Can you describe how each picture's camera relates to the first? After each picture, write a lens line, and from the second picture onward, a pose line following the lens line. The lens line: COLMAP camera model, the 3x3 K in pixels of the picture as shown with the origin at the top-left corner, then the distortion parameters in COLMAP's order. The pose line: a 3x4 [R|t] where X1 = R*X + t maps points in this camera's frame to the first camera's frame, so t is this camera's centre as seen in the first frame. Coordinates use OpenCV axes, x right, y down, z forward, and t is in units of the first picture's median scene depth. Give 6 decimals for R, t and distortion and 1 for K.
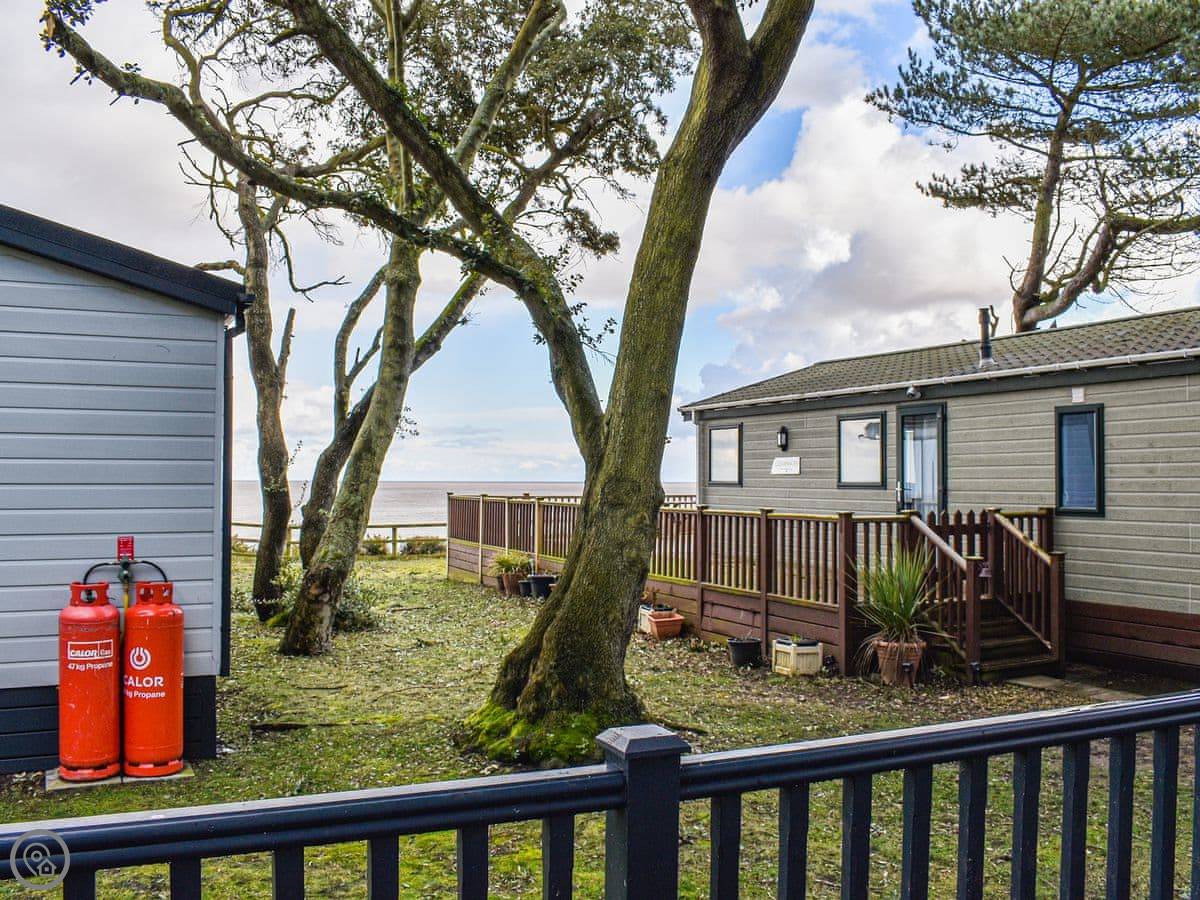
lens RADIAL K [[1049.9, 0, 600.0], [0, 1049.9, 450.0], [0, 0, 1]] dist [-0.096672, 0.001504]
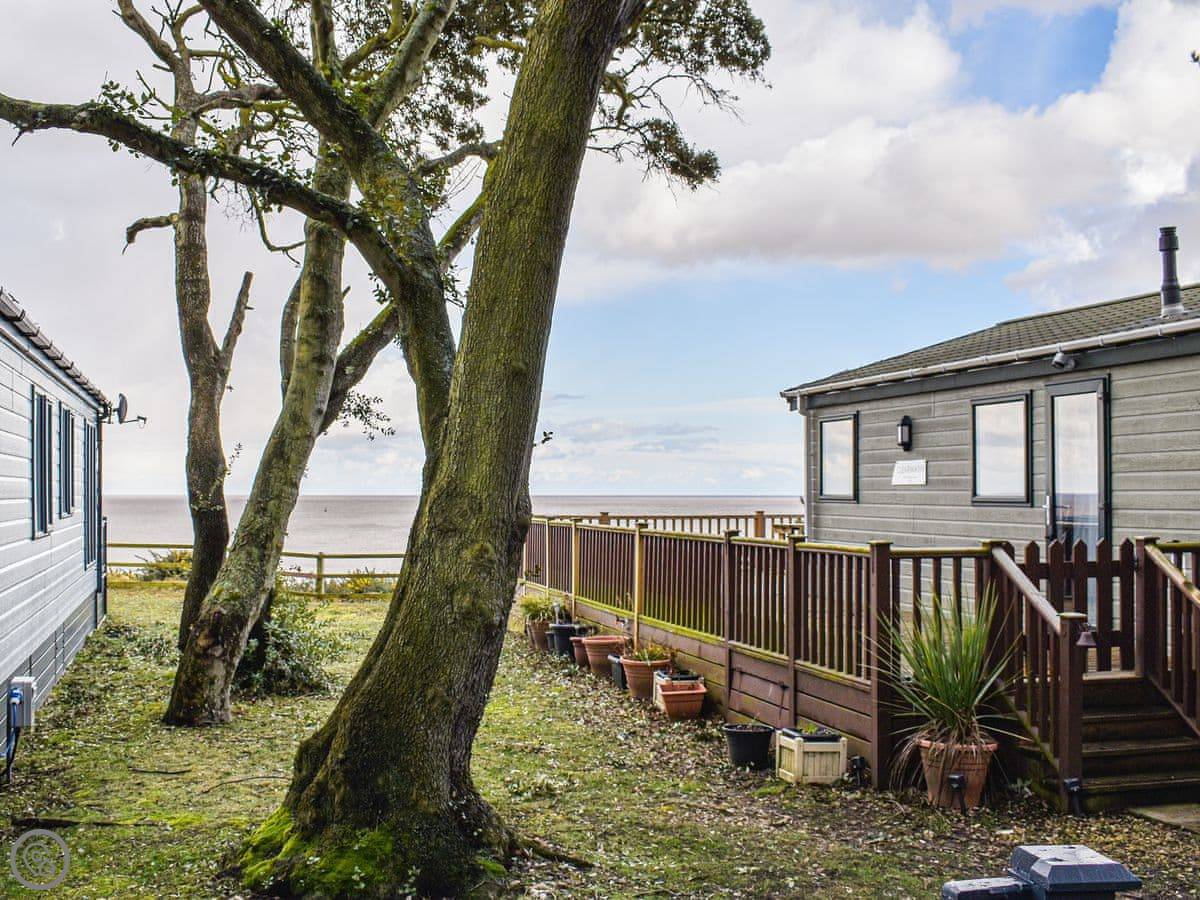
lens RADIAL K [[1353.9, 0, 600.8], [0, 1353.9, 463.7], [0, 0, 1]] dist [-0.088974, 0.049261]
pose [[0.974340, -0.008290, -0.224927, 0.214167], [0.009756, 0.999938, 0.005407, 0.002906], [0.224868, -0.007462, 0.974361, 0.105195]]
